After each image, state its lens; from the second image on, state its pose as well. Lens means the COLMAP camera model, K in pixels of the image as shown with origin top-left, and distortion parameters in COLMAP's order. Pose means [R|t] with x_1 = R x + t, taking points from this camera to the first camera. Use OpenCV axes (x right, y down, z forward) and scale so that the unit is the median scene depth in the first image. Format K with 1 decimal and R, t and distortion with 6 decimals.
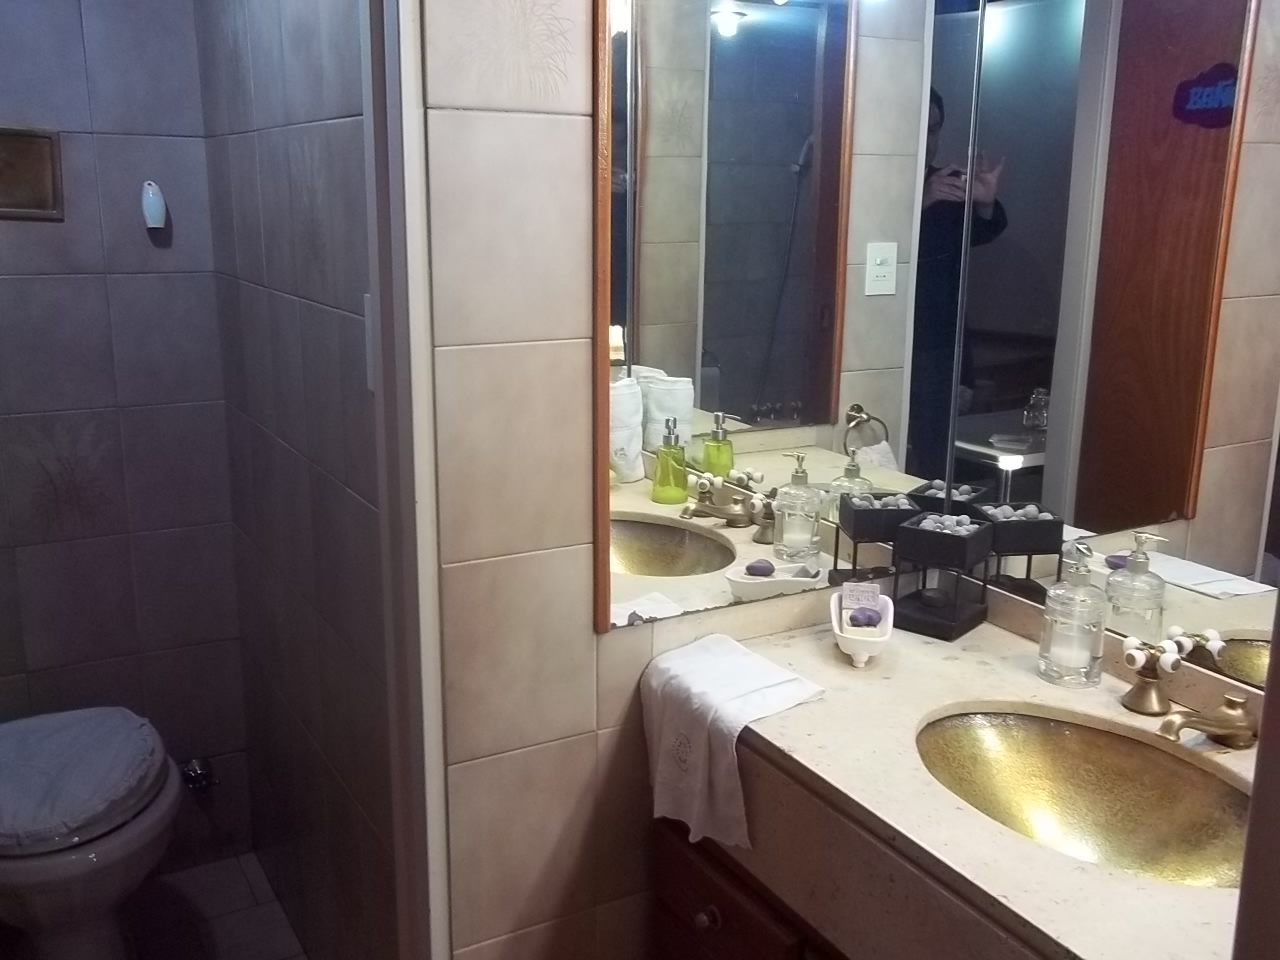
lens RADIAL K [[1214.5, 0, 639.8], [0, 1214.5, 478.1], [0, 0, 1]] dist [-0.008662, 0.000000]
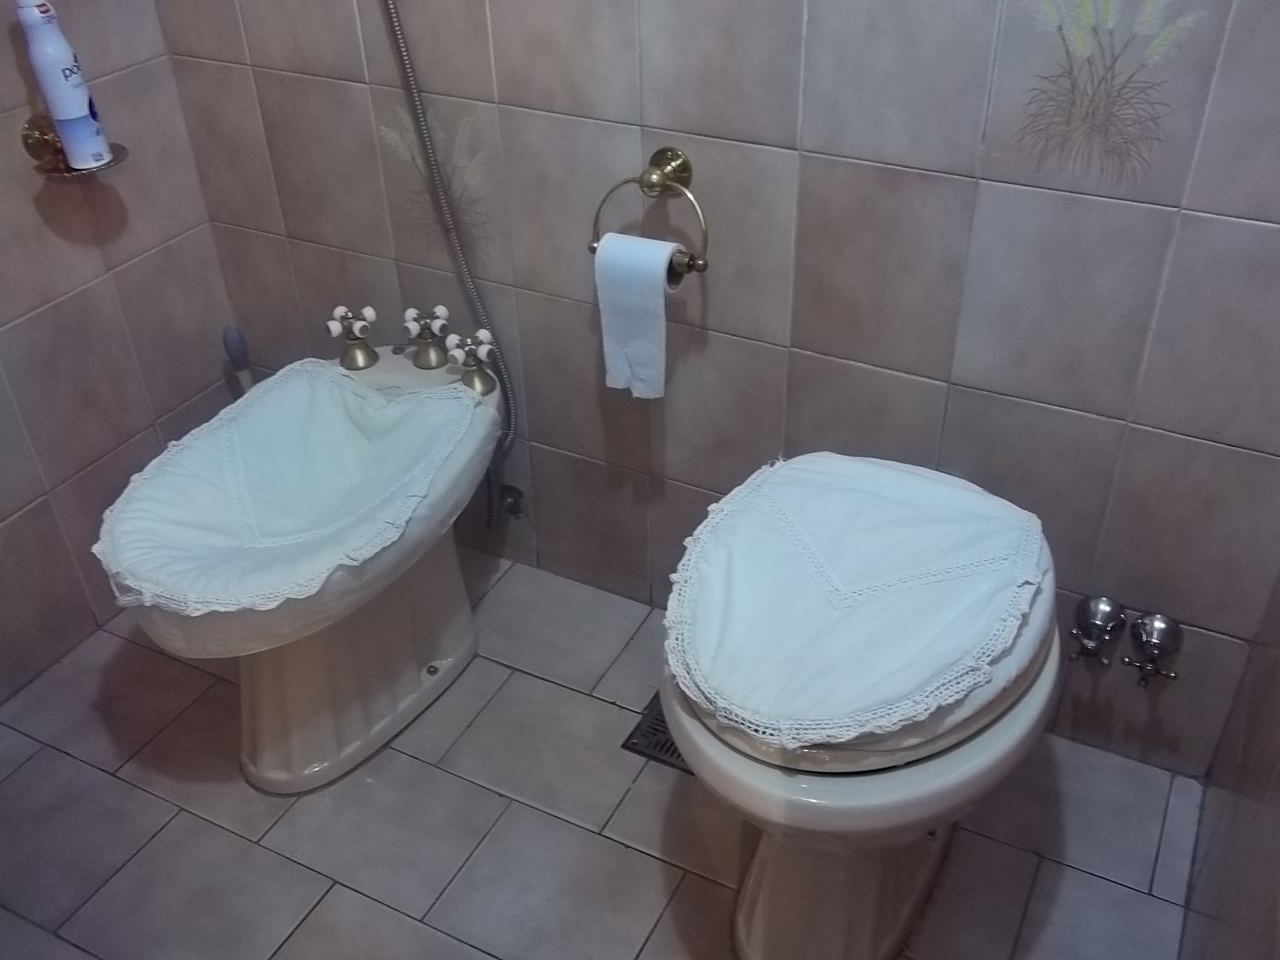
lens RADIAL K [[1214.5, 0, 643.1], [0, 1214.5, 478.6], [0, 0, 1]] dist [-0.008662, 0.000000]
pose [[0.547628, 0.457198, -0.700766, -0.138788], [-0.163489, 0.879839, 0.446268, -0.046450], [0.820594, -0.129821, 0.556571, 0.532516]]
